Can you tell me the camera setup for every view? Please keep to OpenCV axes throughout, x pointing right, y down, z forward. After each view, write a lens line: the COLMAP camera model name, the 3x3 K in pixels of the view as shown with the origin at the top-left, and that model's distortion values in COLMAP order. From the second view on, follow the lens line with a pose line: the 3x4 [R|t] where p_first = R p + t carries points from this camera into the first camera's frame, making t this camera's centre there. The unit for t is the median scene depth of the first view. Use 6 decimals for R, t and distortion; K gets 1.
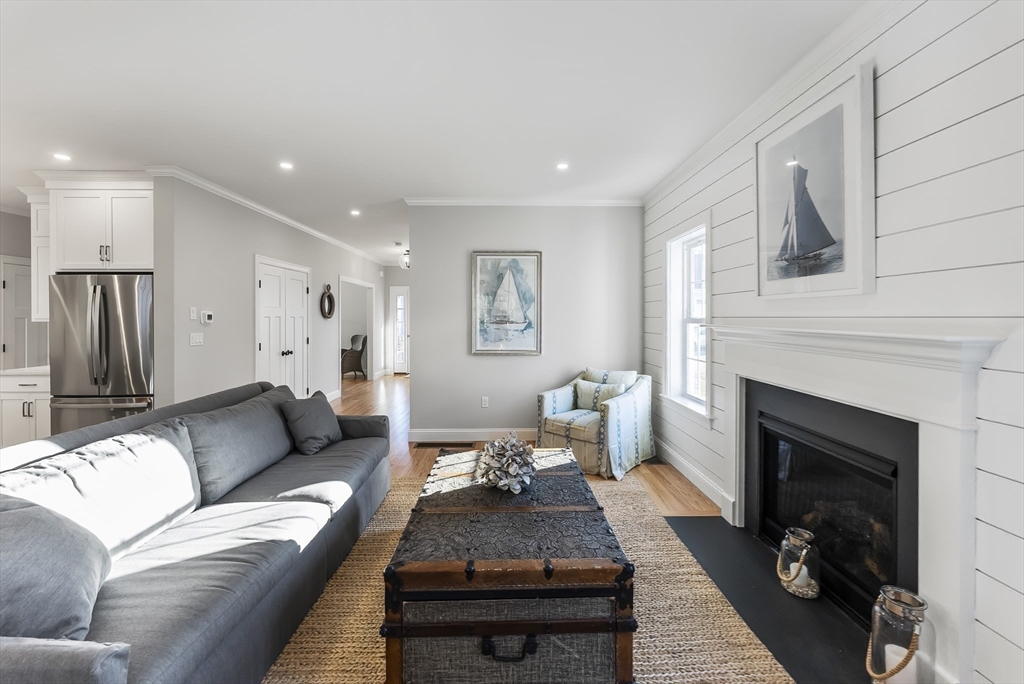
lens RADIAL K [[420.8, 0, 509.7], [0, 420.8, 318.0], [0, 0, 1]] dist [0.000809, 0.000227]
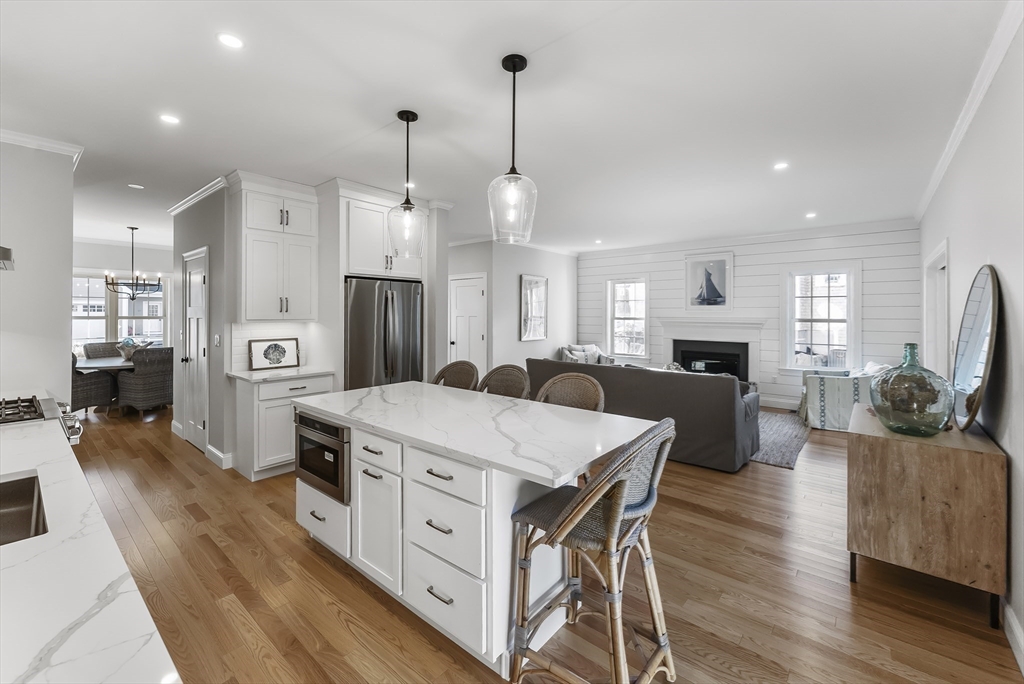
lens RADIAL K [[423.9, 0, 509.5], [0, 423.9, 311.2], [0, 0, 1]] dist [-0.001031, -0.000070]
pose [[0.661738, 0.008612, 0.749686, -1.611957], [-0.002548, 0.999954, -0.009238, -0.010950], [-0.749731, 0.004203, 0.661730, -0.010811]]
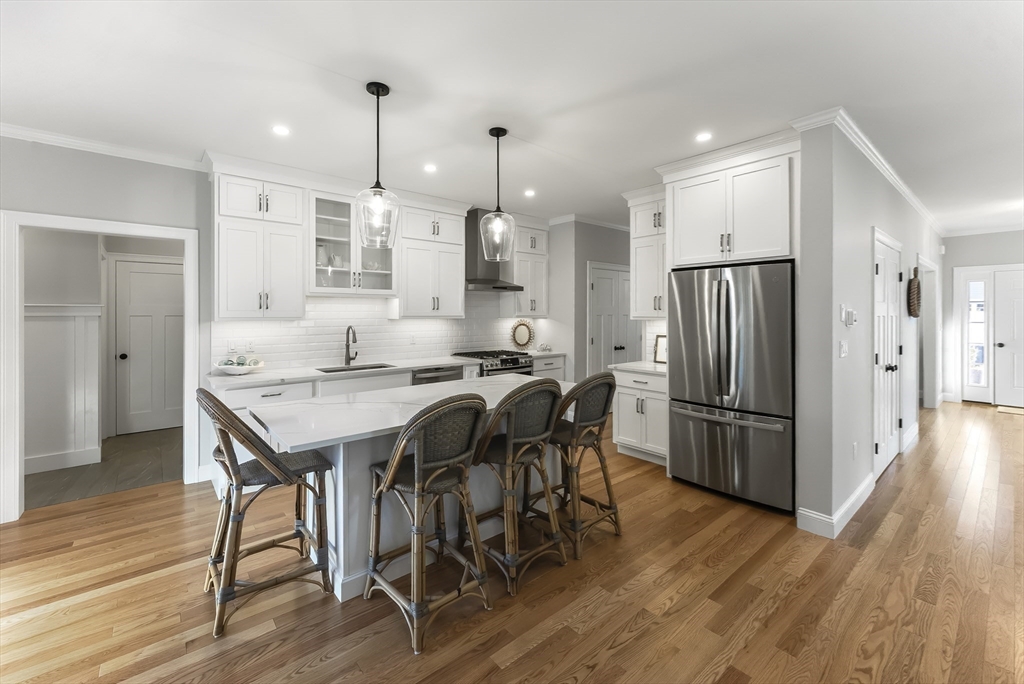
lens RADIAL K [[423.9, 0, 509.5], [0, 423.9, 311.2], [0, 0, 1]] dist [-0.001031, -0.000070]
pose [[0.633223, 0.002009, -0.773967, -0.570030], [-0.003554, 0.999994, -0.000312, -0.011805], [0.773961, 0.002949, 0.633226, 0.105906]]
